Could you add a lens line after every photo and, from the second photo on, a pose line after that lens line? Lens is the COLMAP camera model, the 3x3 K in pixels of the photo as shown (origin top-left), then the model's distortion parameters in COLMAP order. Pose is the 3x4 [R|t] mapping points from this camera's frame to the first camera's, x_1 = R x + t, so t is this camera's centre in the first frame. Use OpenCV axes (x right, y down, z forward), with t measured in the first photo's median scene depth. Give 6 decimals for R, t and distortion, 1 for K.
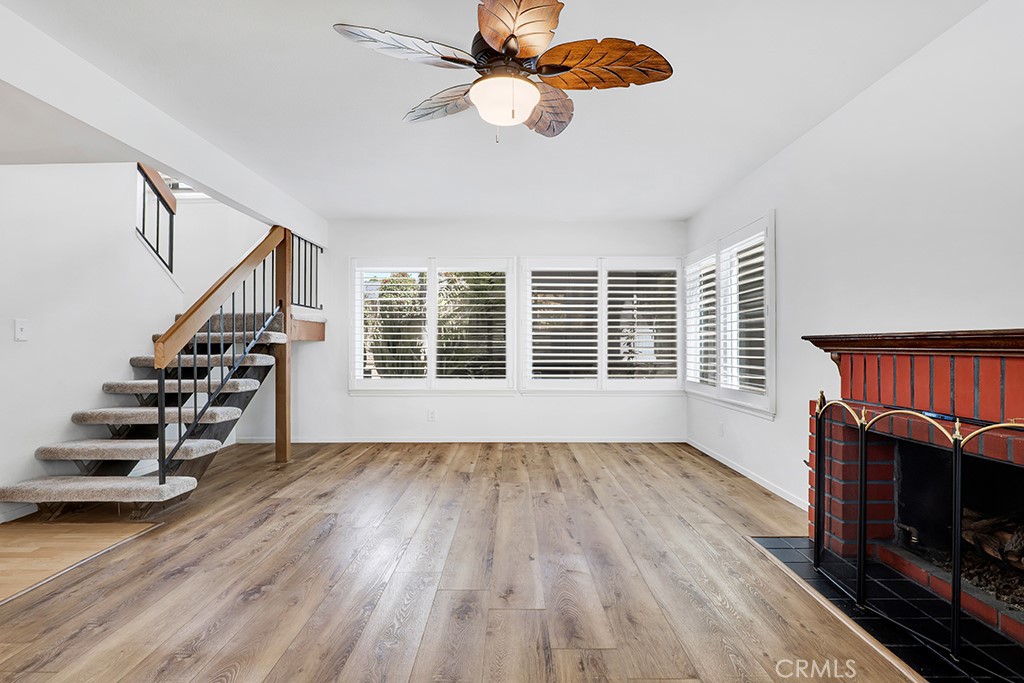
lens RADIAL K [[483.9, 0, 512.0], [0, 483.9, 341.5], [0, 0, 1]] dist [-0.011956, 0.000473]
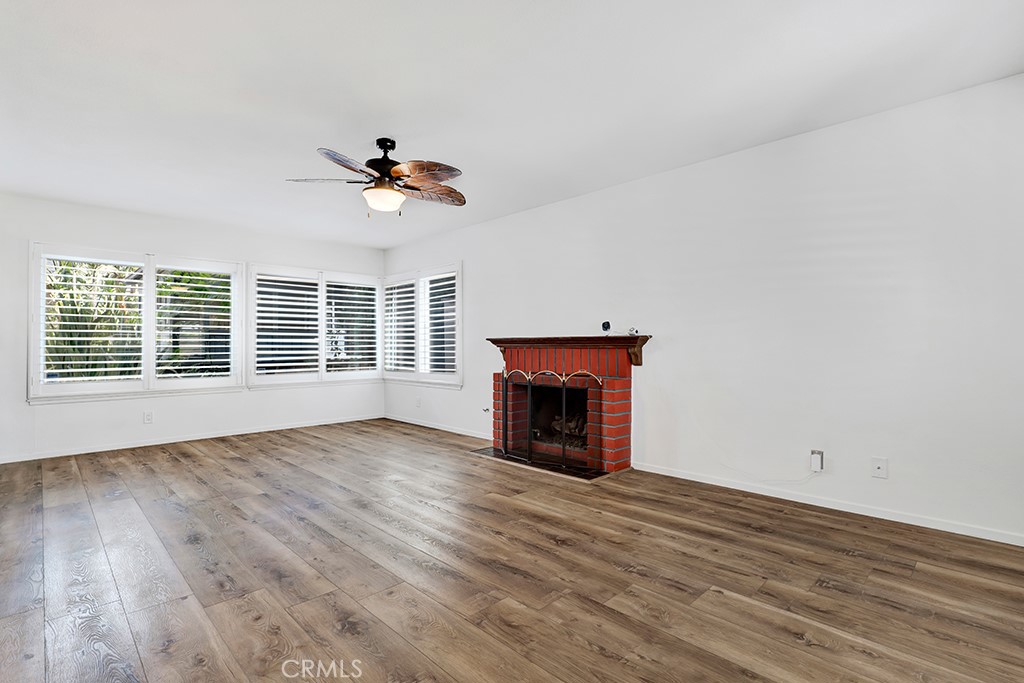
lens RADIAL K [[483.9, 0, 512.0], [0, 483.9, 341.5], [0, 0, 1]] dist [-0.011956, 0.000473]
pose [[0.706892, 0.002619, 0.707317, -0.332689], [-0.003463, 0.999994, -0.000242, 0.000231], [-0.707313, -0.002278, 0.706896, -0.189180]]
